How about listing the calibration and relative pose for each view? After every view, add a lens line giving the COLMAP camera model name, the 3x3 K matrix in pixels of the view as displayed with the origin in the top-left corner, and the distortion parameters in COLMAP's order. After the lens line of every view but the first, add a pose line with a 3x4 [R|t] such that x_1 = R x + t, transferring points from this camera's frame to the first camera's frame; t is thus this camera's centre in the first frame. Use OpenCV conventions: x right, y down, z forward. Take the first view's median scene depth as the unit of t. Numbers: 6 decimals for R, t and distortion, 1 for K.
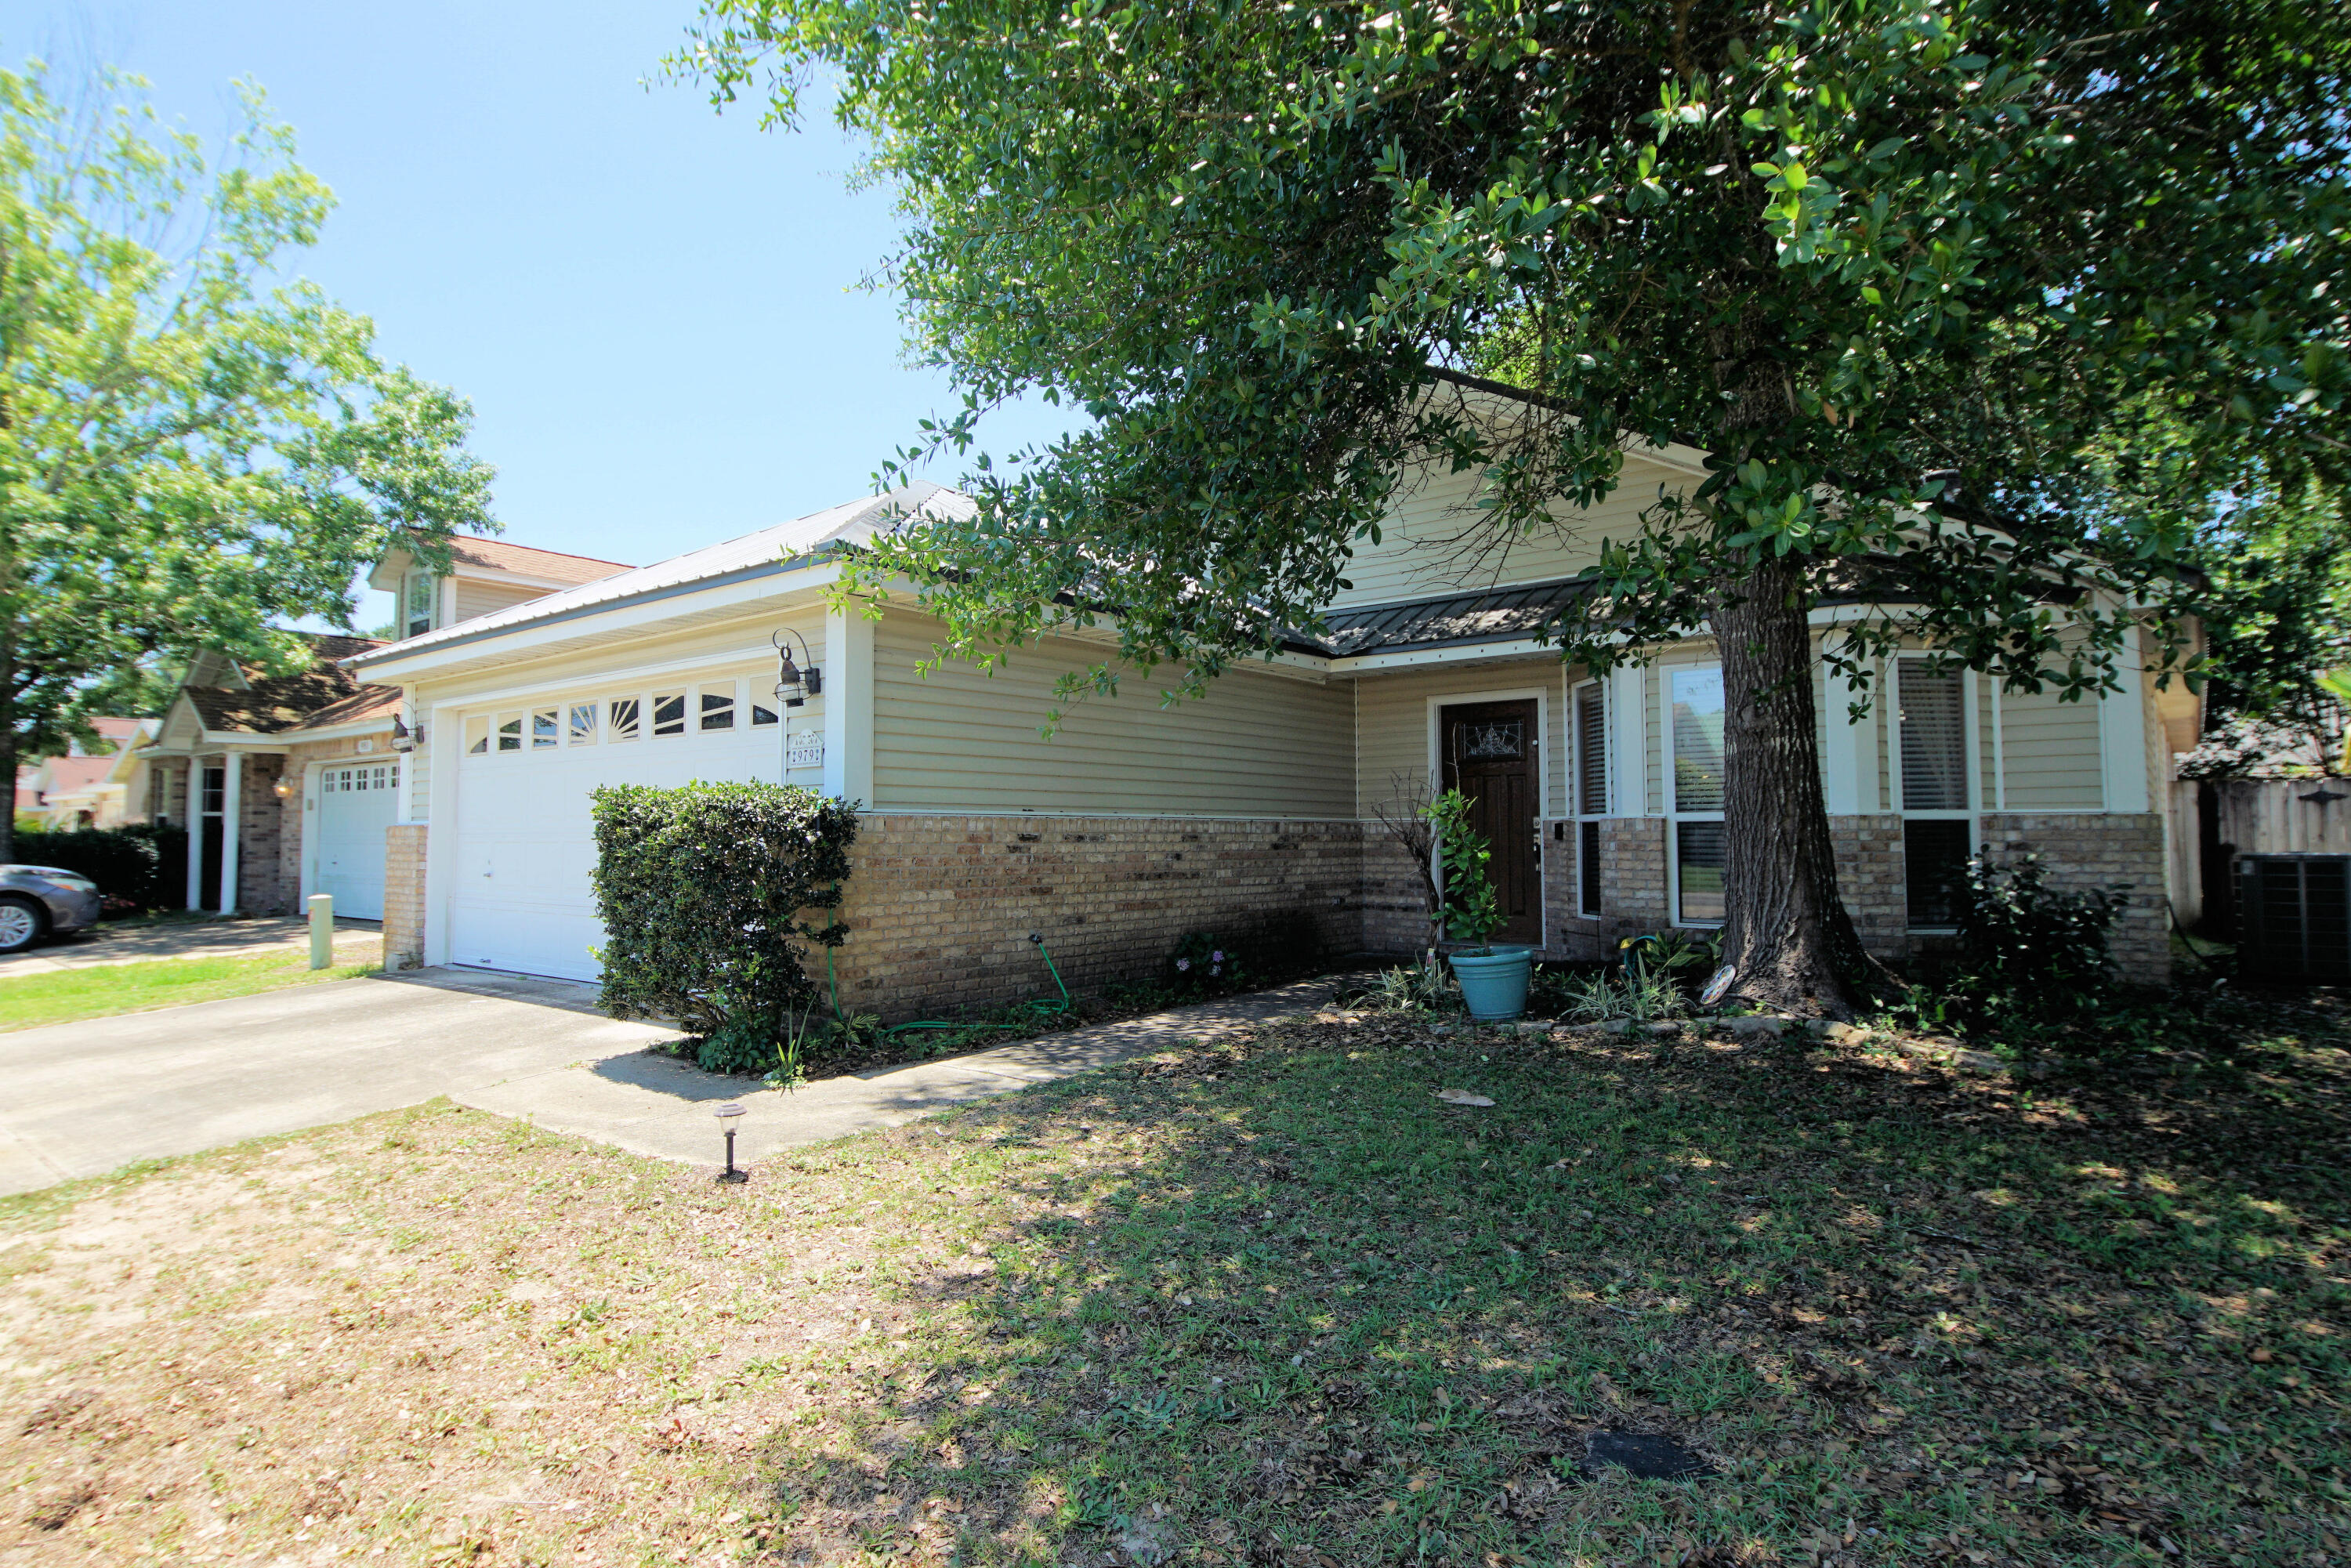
lens RADIAL K [[1268.5, 0, 1161.9], [0, 1268.5, 780.9], [0, 0, 1]] dist [0.030376, -0.028113]
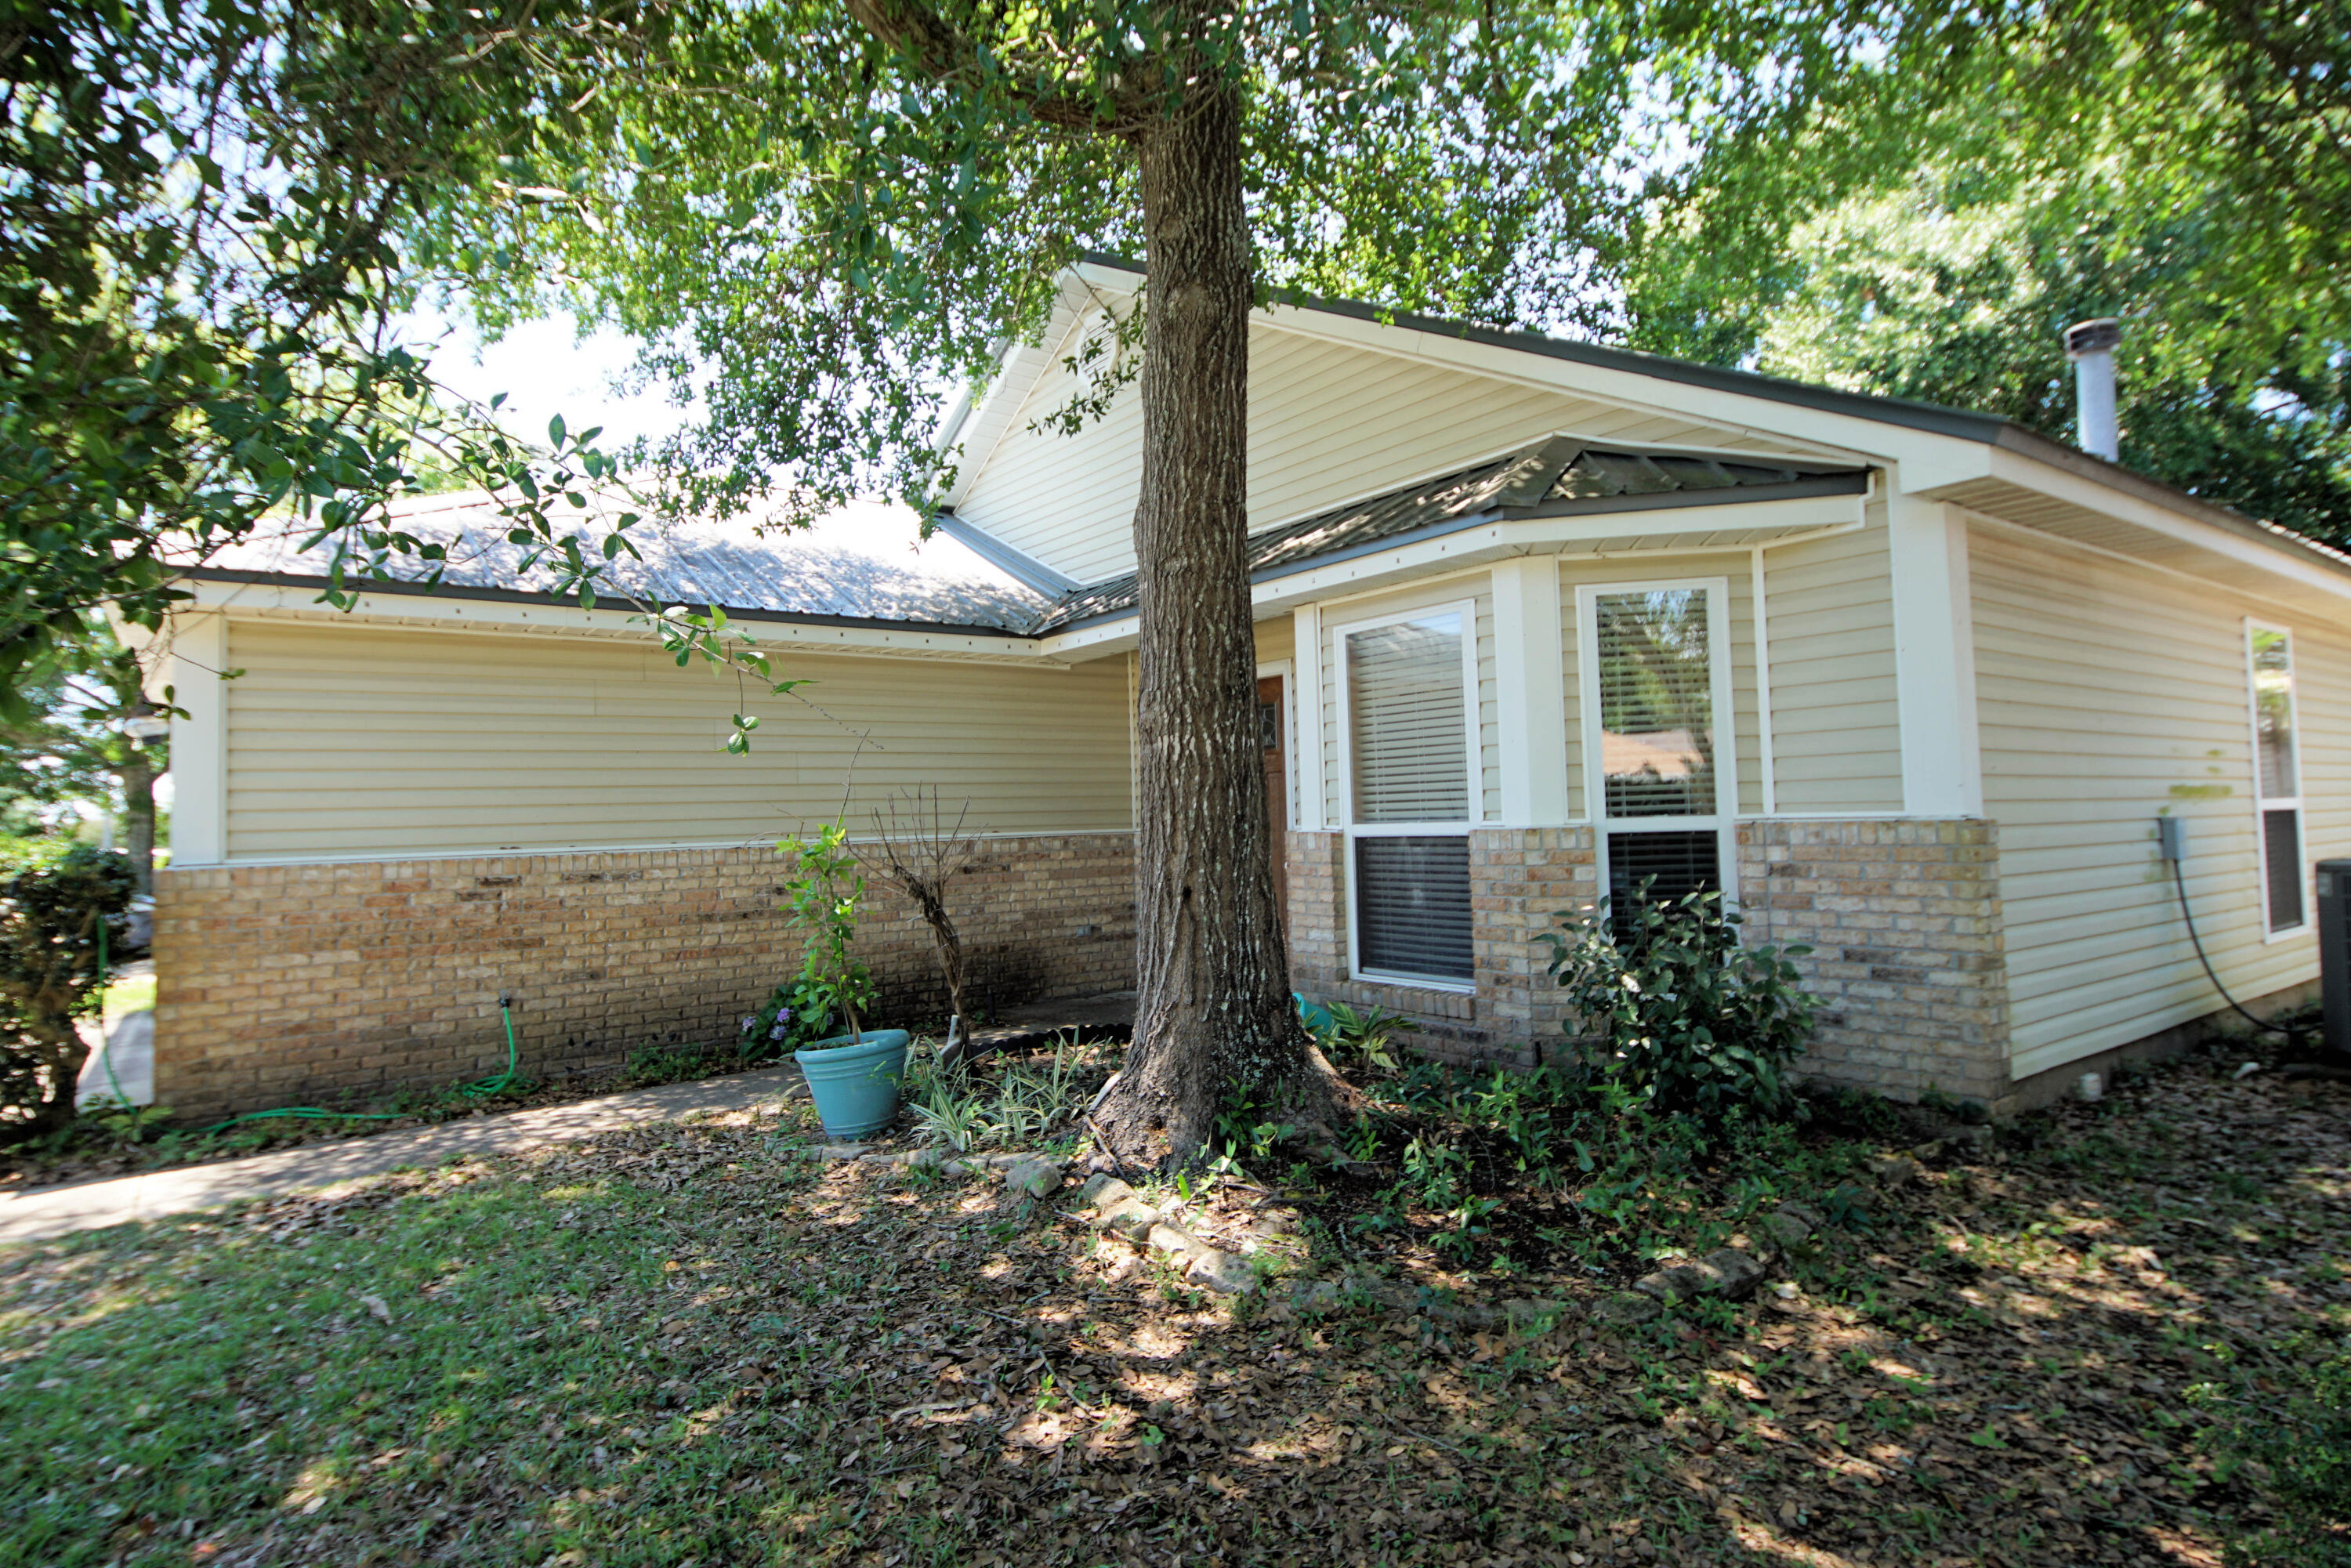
lens RADIAL K [[1268.5, 0, 1180.7], [0, 1268.5, 783.2], [0, 0, 1]] dist [0.030376, -0.028113]
pose [[0.966309, -0.033824, -0.255153, 0.536391], [0.039239, 0.999099, 0.016160, -0.016099], [0.254377, -0.025627, 0.966766, 0.286678]]
